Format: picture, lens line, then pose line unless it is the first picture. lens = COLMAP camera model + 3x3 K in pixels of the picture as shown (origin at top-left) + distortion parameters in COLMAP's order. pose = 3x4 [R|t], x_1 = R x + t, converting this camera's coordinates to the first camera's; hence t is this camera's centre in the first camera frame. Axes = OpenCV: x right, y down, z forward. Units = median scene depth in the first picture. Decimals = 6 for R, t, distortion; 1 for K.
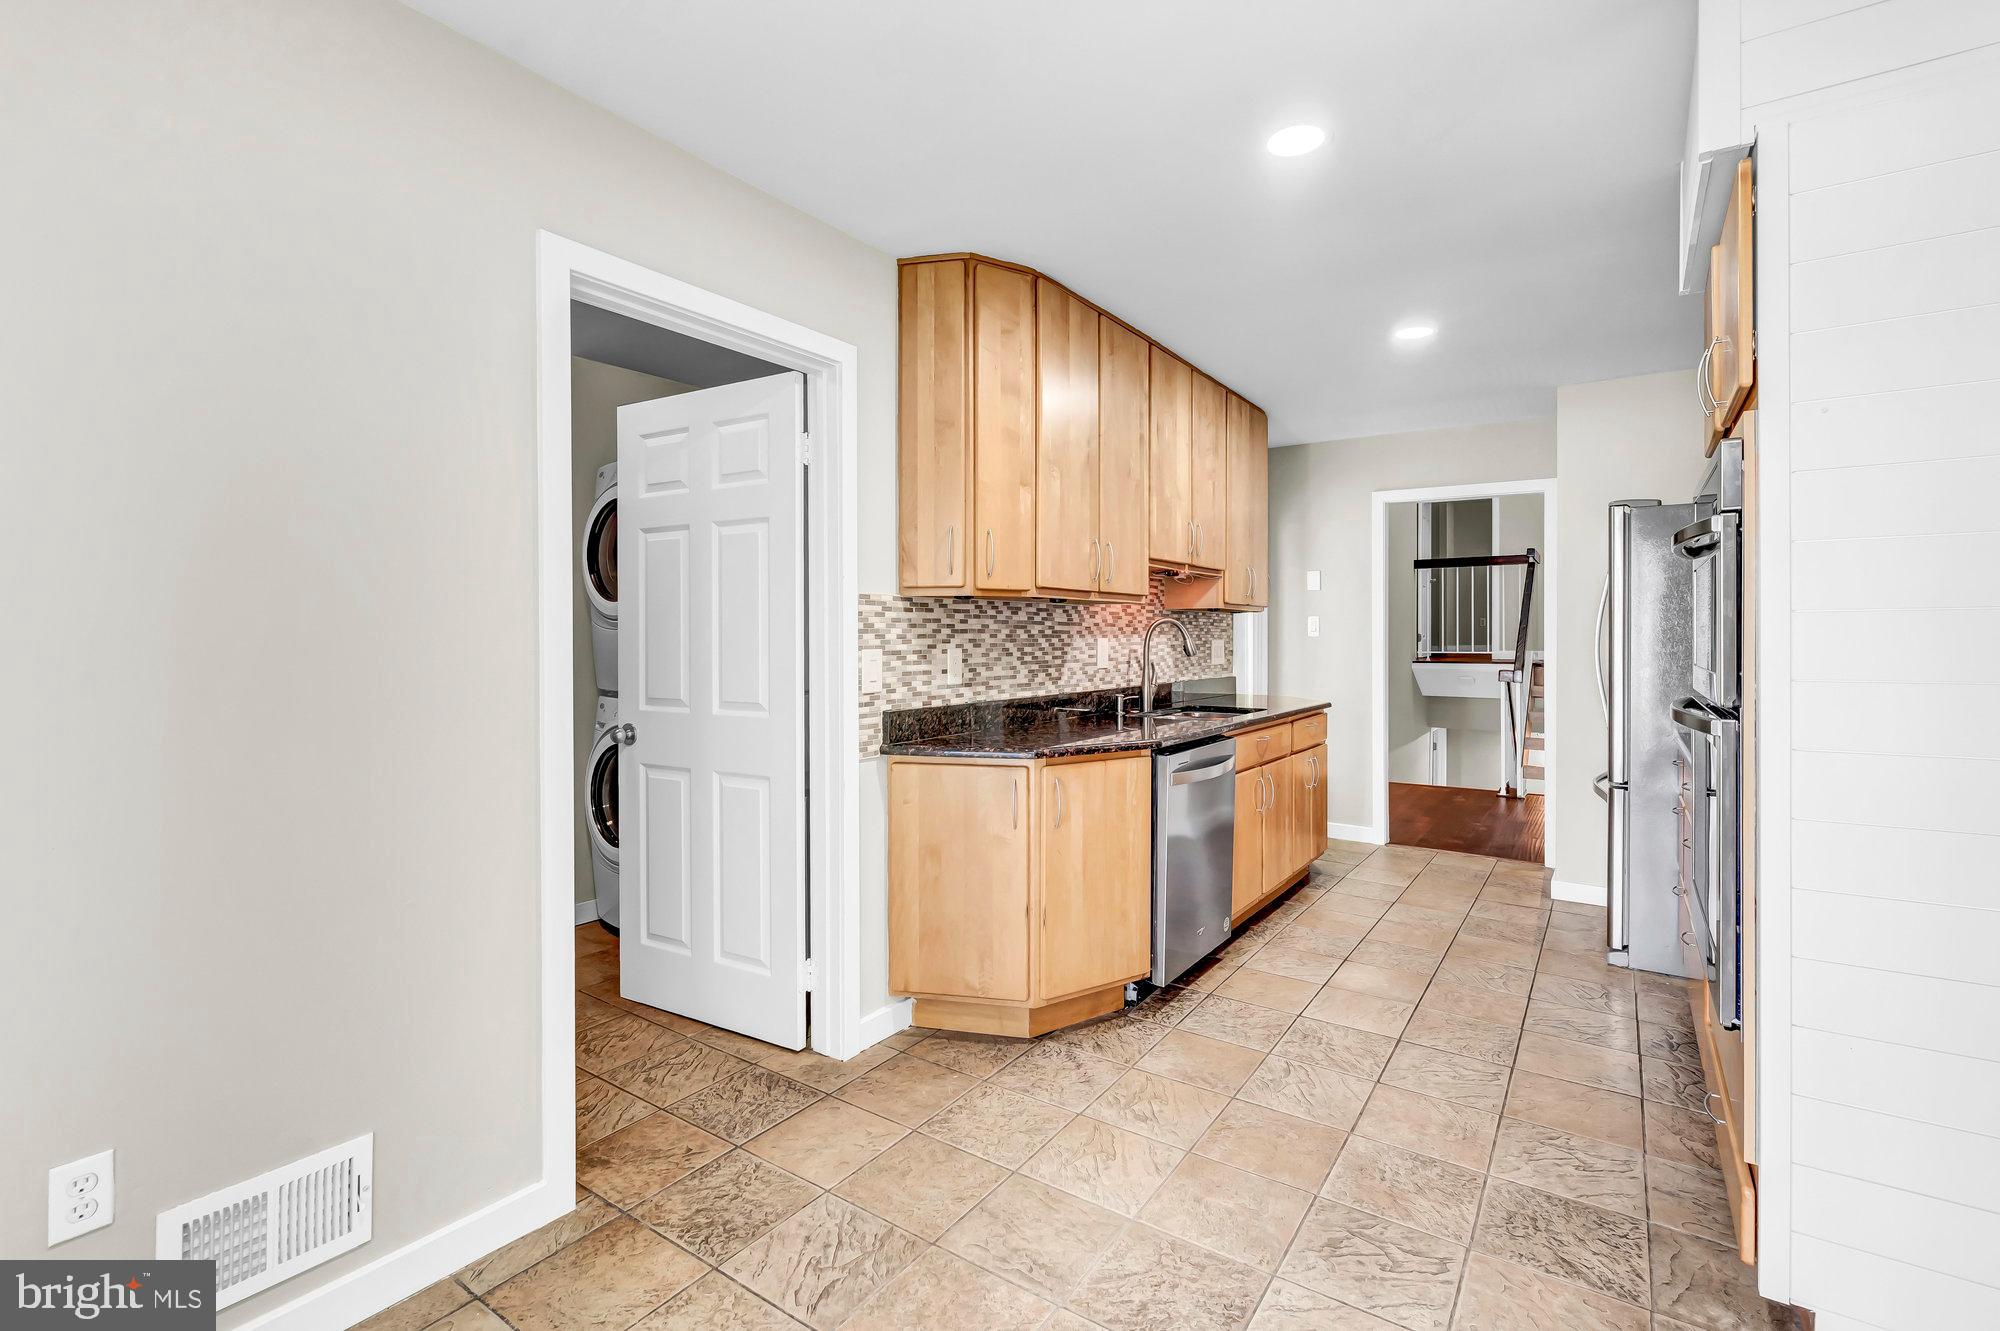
lens RADIAL K [[892.1, 0, 992.3], [0, 892.1, 631.9], [0, 0, 1]] dist [-0.000013, -0.000026]
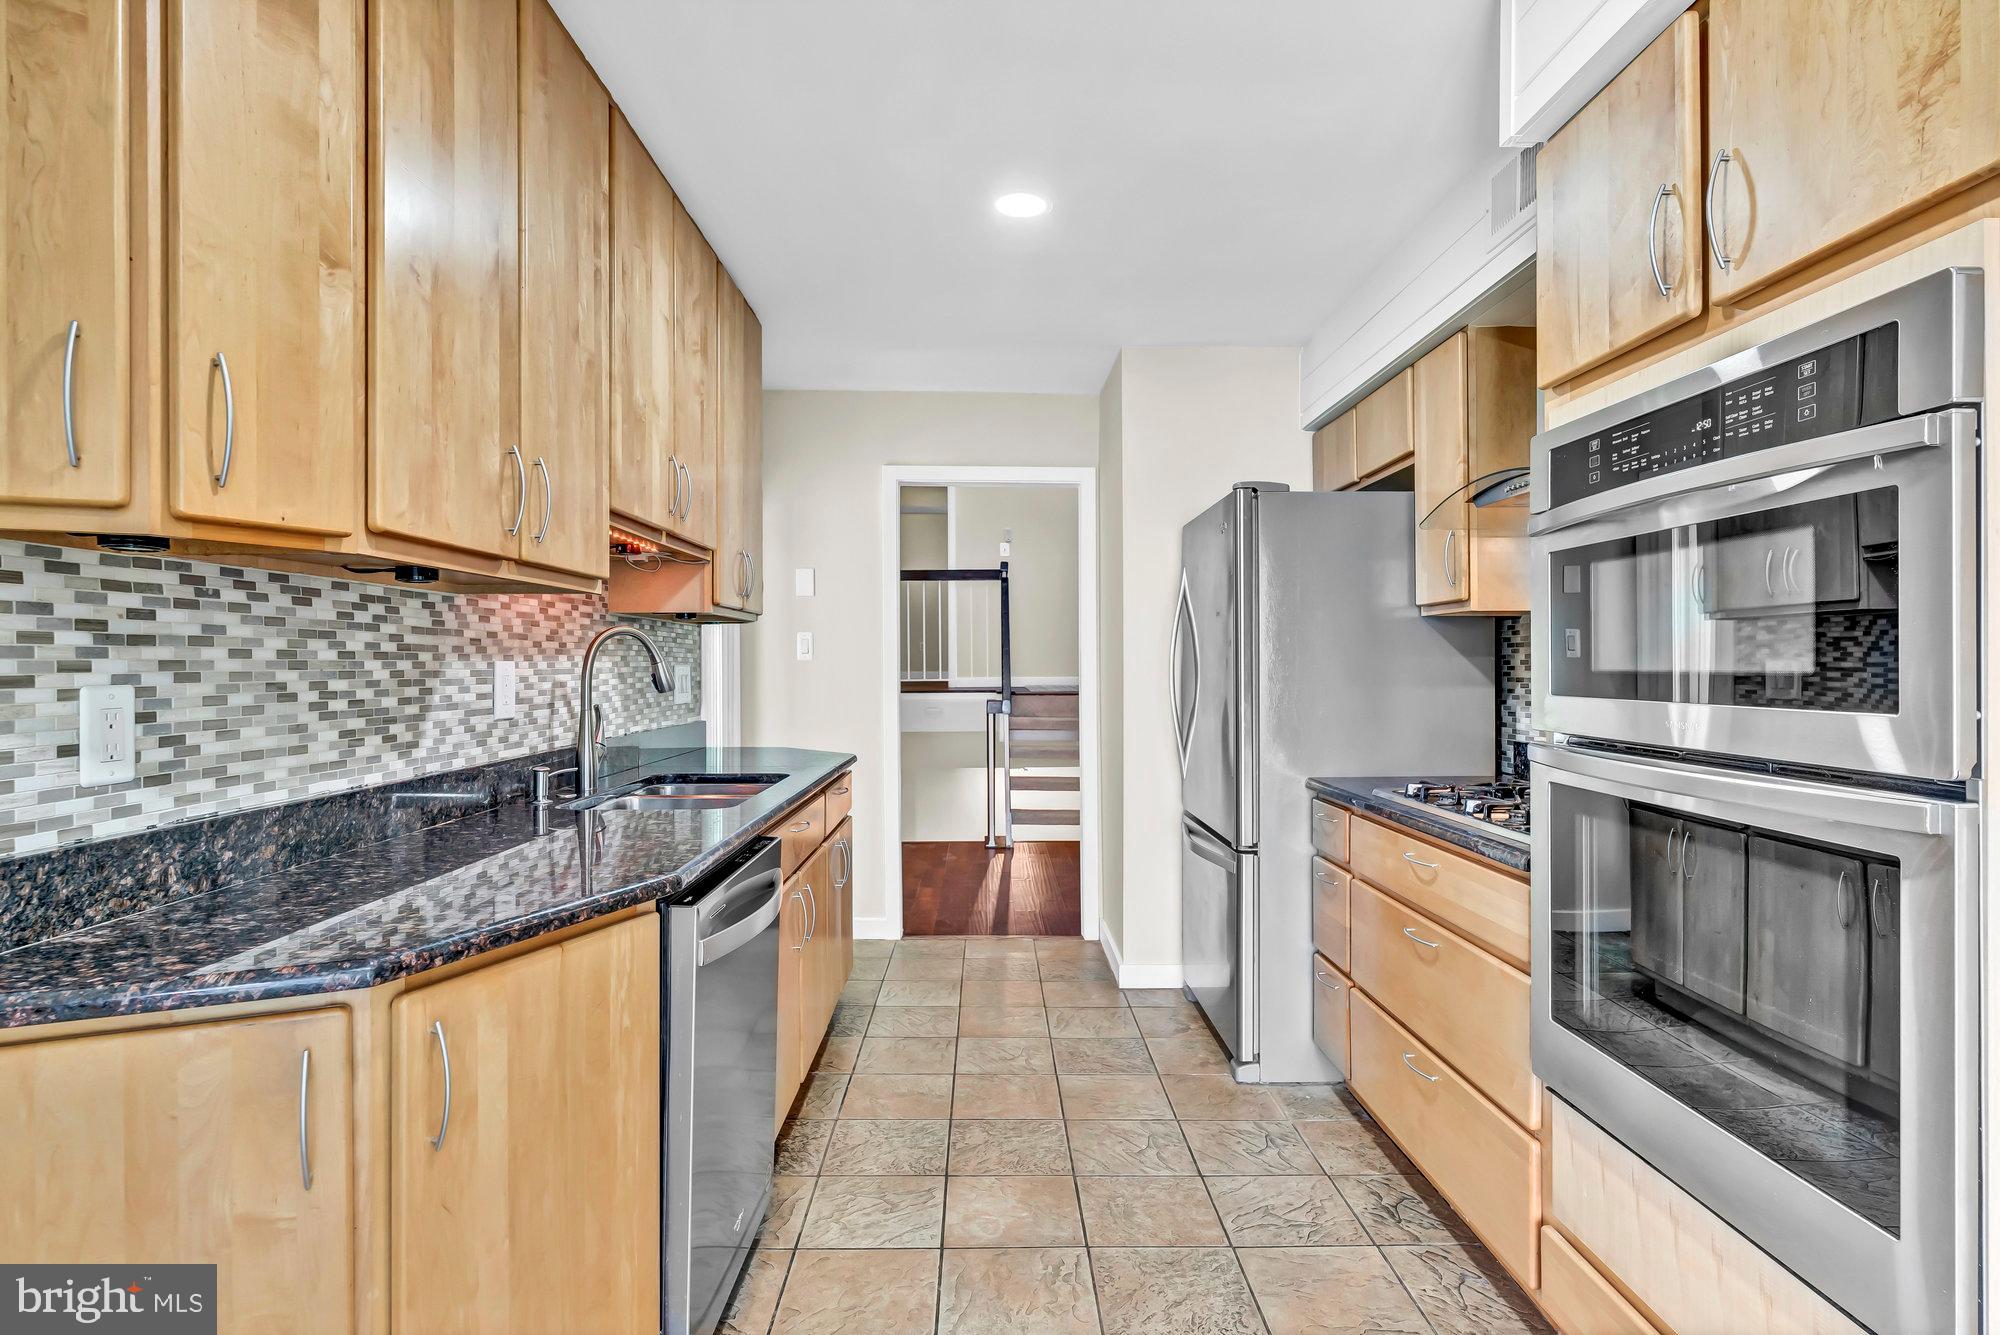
lens RADIAL K [[1040.2, 0, 1014.1], [0, 1040.2, 663.2], [0, 0, 1]] dist [-0.005891, 0.001212]
pose [[0.808321, -0.002602, 0.588736, 0.007907], [0.000095, 0.999991, 0.004289, 0.006624], [-0.588742, -0.003411, 0.808314, 0.390601]]
